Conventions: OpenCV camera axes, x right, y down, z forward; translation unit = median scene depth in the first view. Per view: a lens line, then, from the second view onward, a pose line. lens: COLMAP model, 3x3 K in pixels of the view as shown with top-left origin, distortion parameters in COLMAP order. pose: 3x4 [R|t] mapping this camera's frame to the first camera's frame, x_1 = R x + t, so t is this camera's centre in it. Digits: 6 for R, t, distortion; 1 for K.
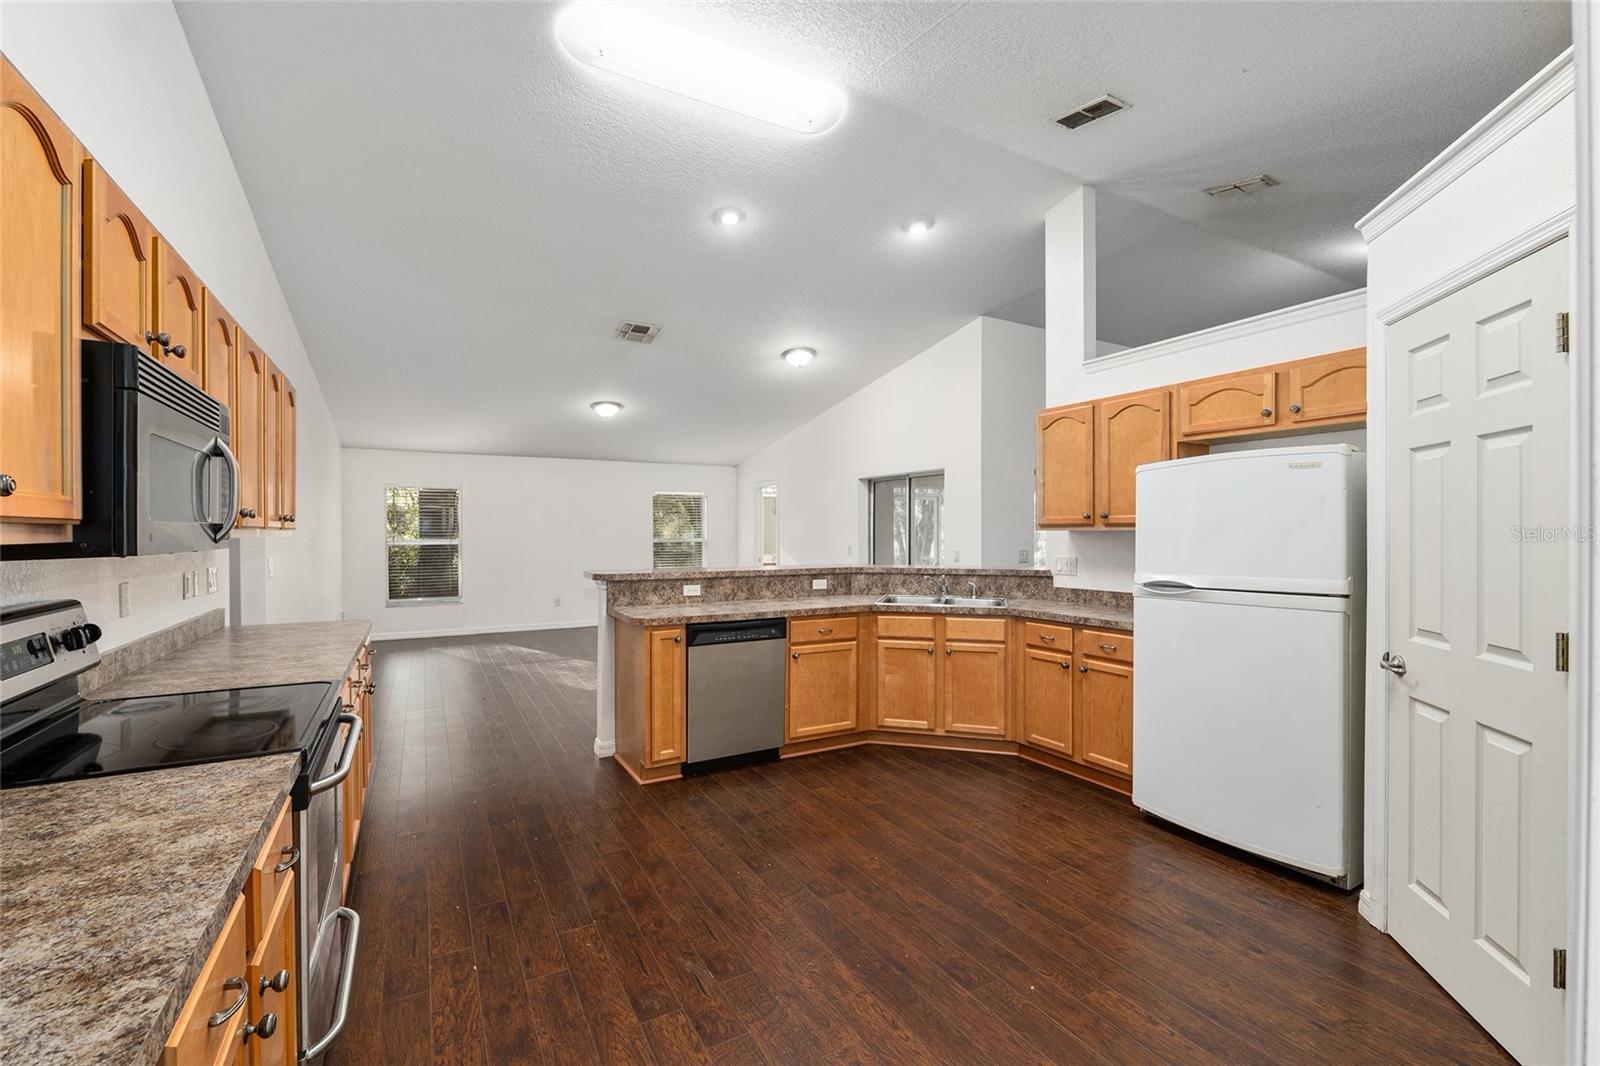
lens RADIAL K [[656.6, 0, 798.2], [0, 656.6, 535.7], [0, 0, 1]] dist [-0.015948, -0.000071]
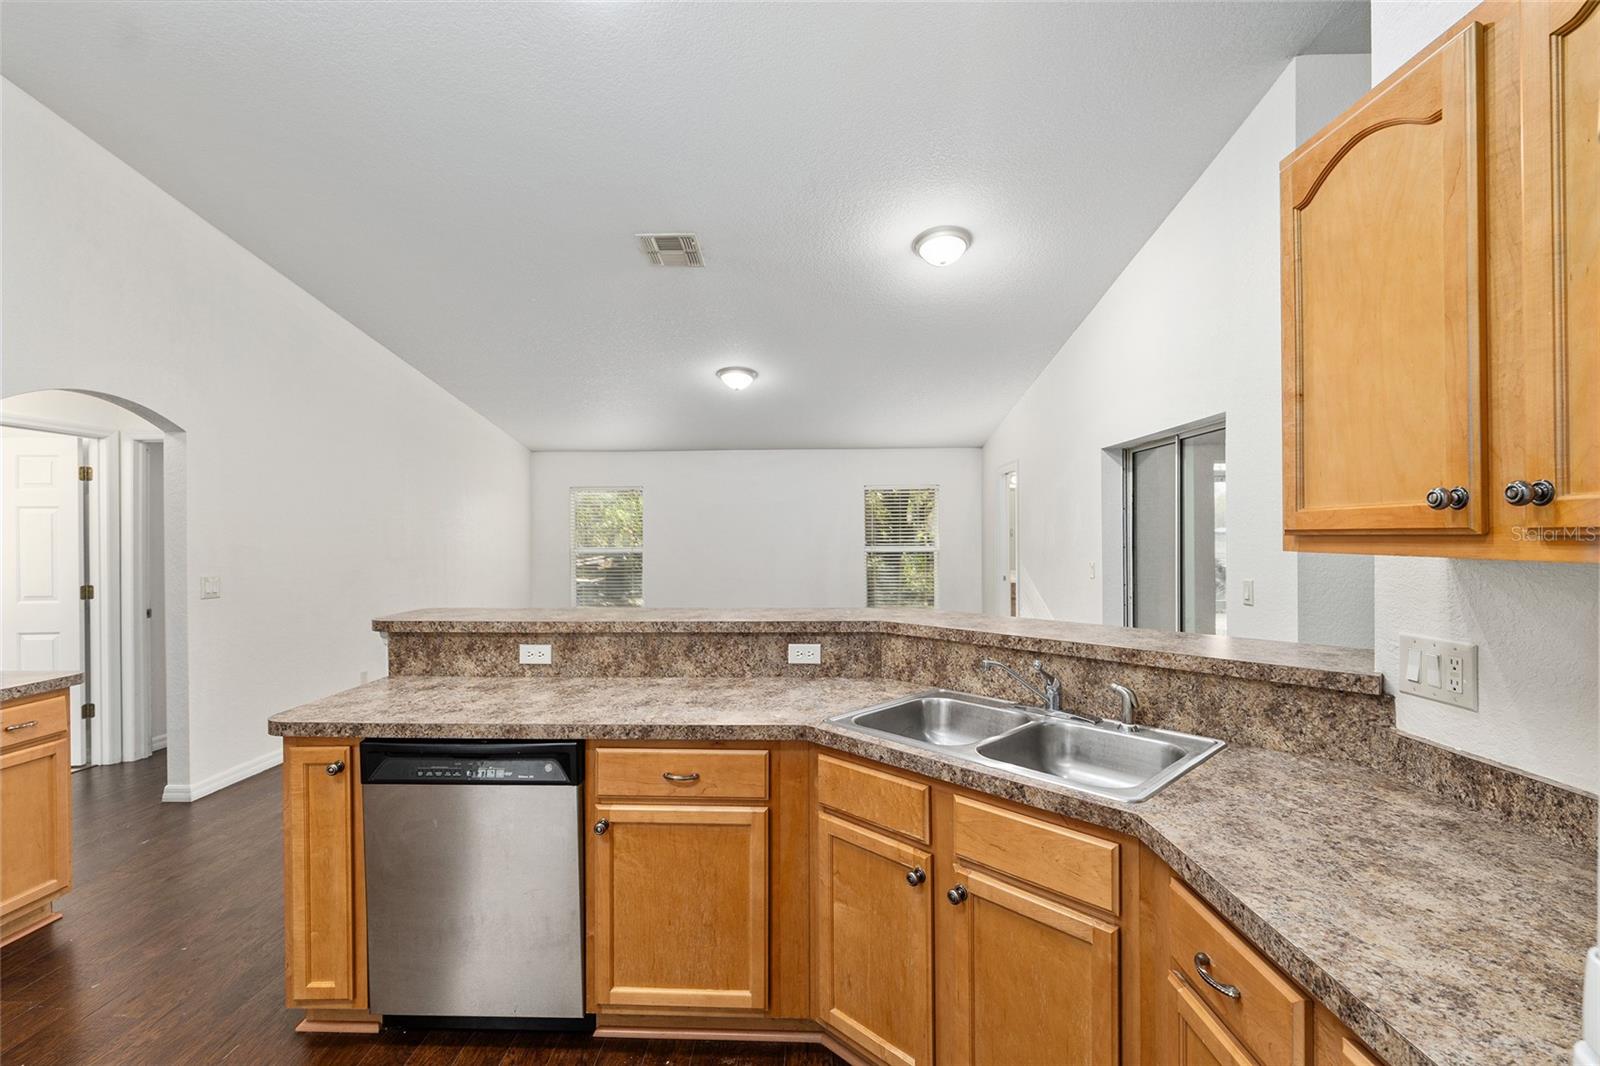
lens RADIAL K [[705.2, 0, 800.0], [0, 705.2, 533.0], [0, 0, 1]] dist [-0.001626, -0.000352]
pose [[0.859829, -0.005655, -0.510550, 0.350443], [0.002183, 0.999970, -0.007401, -0.015029], [0.510577, 0.005249, 0.859816, 0.626778]]
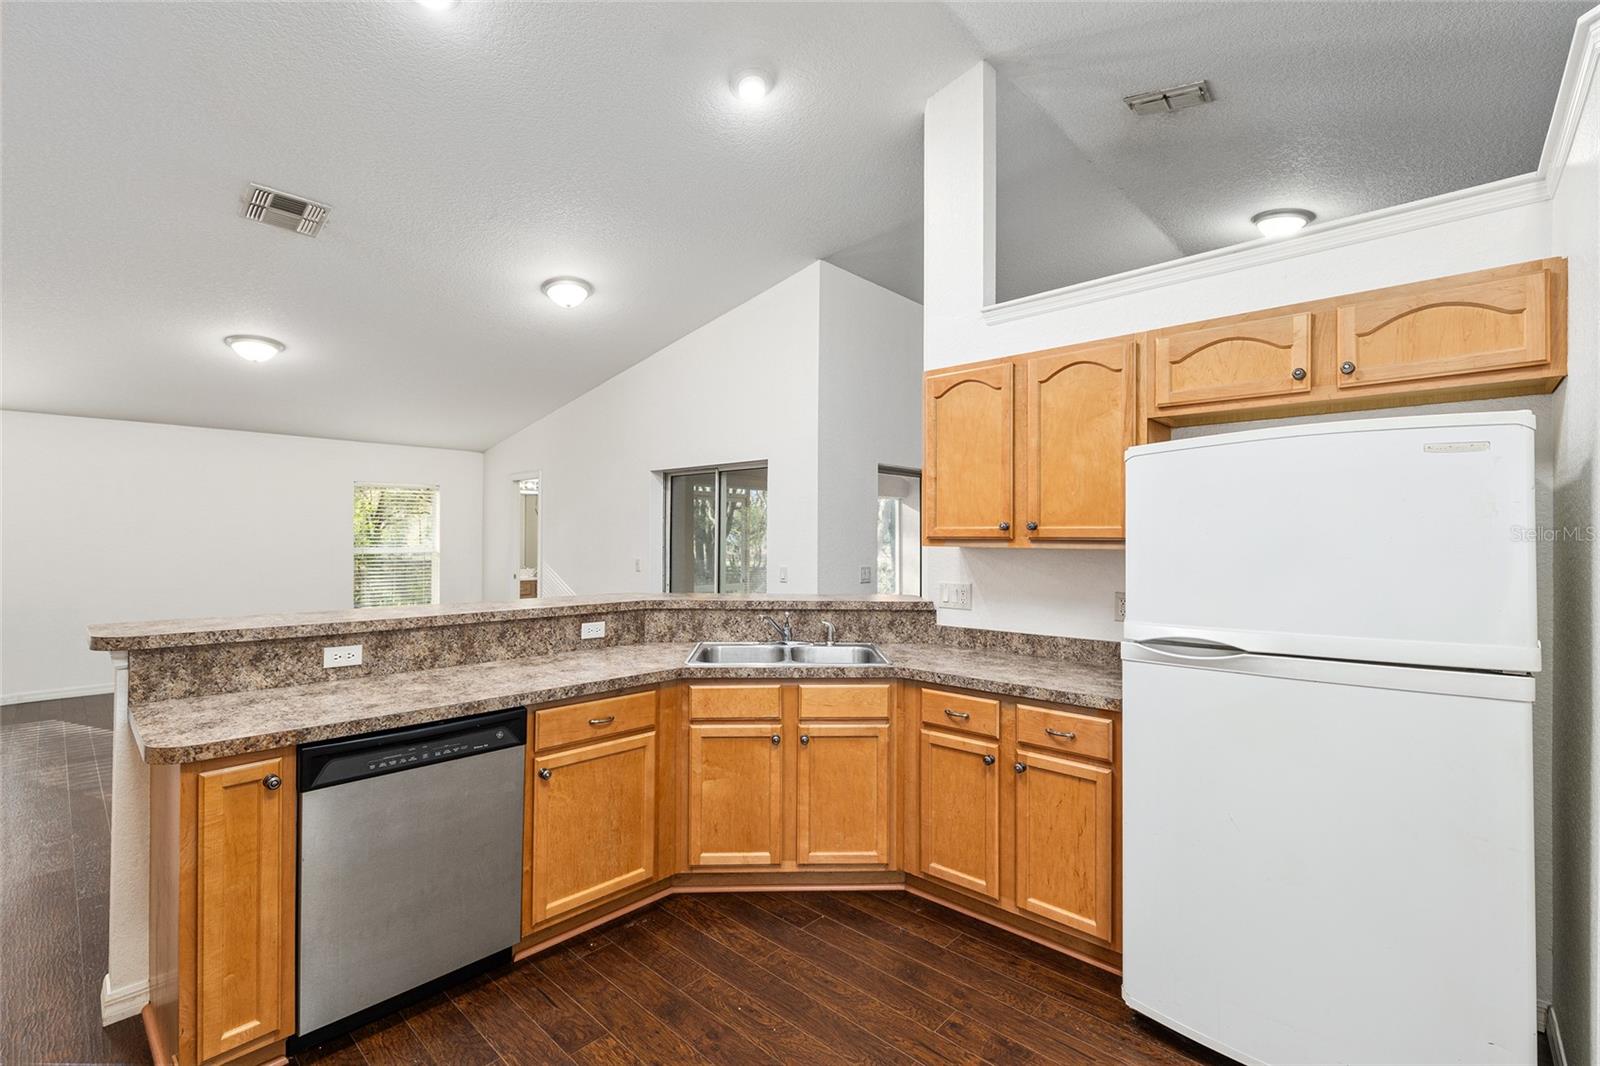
lens RADIAL K [[694.2, 0, 795.4], [0, 694.2, 532.6], [0, 0, 1]] dist [-0.002411, -0.000632]
pose [[0.953154, 0.008702, 0.302361, 0.018208], [-0.005097, 0.999906, -0.012709, -0.012634], [-0.302444, 0.010572, 0.953109, 0.364394]]
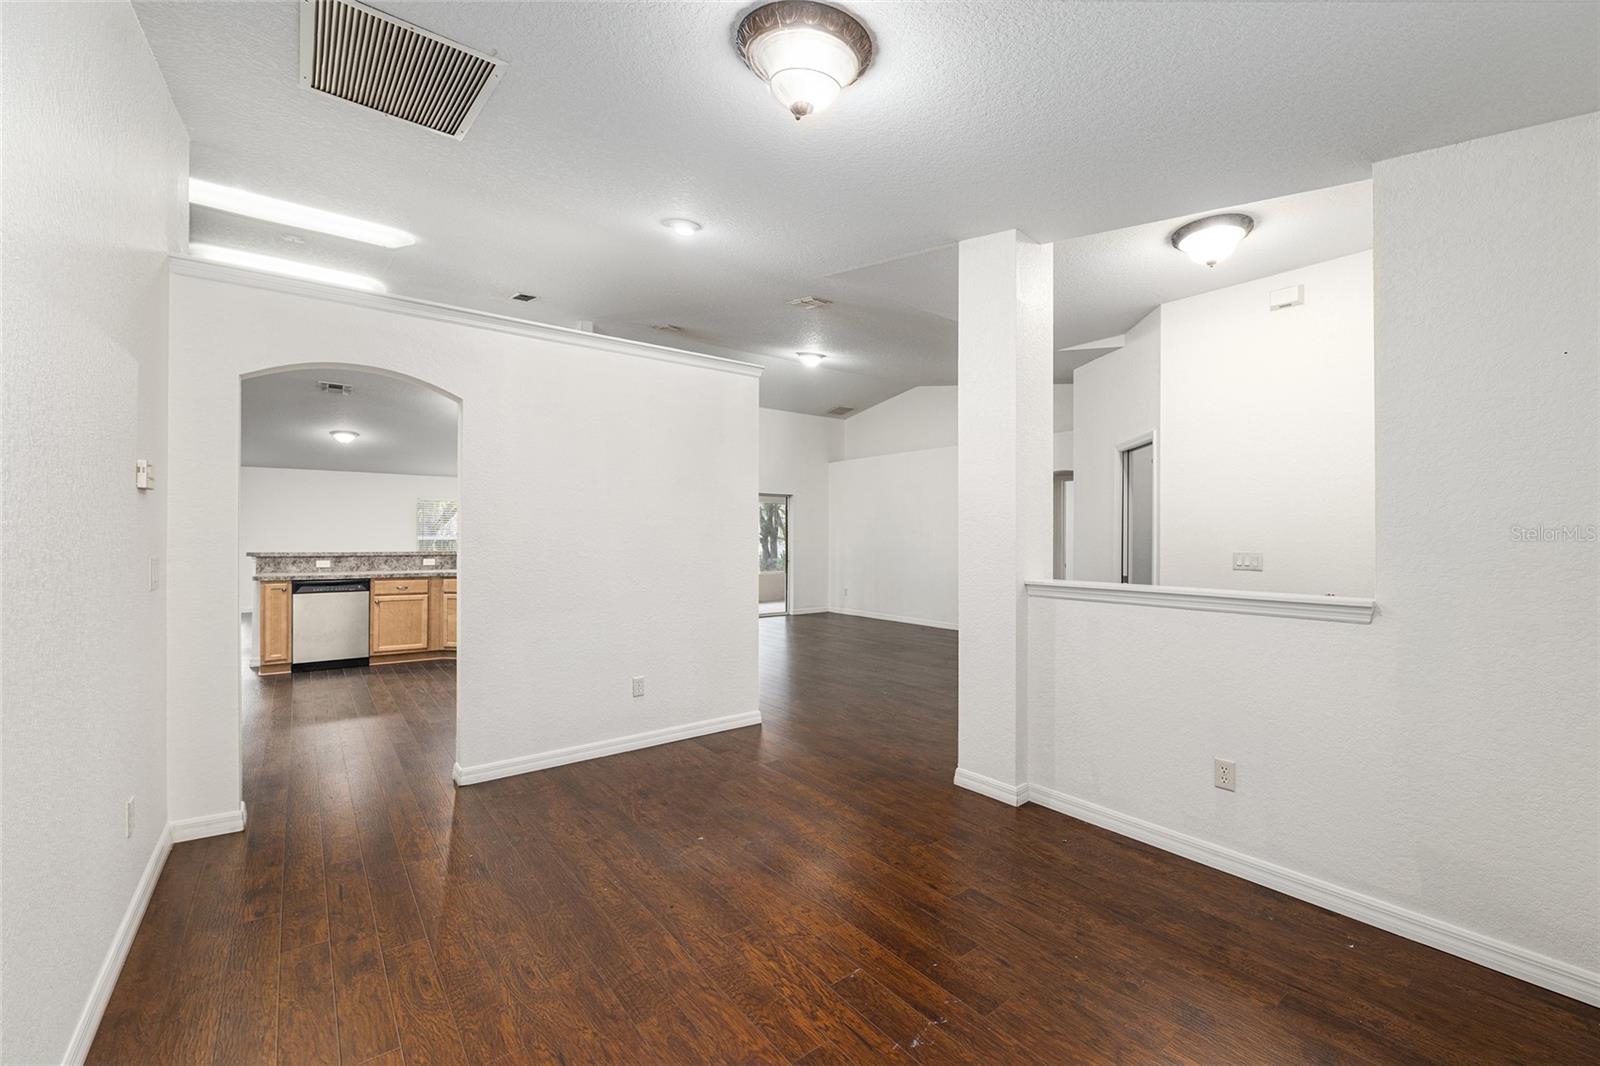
lens RADIAL K [[652.6, 0, 794.0], [0, 652.6, 521.4], [0, 0, 1]] dist [-0.013893, -0.000017]
pose [[0.990498, 0.005903, 0.137400, 0.779490], [-0.001715, 0.999531, -0.030574, 0.027907], [-0.137516, 0.030048, 0.990044, -0.736092]]
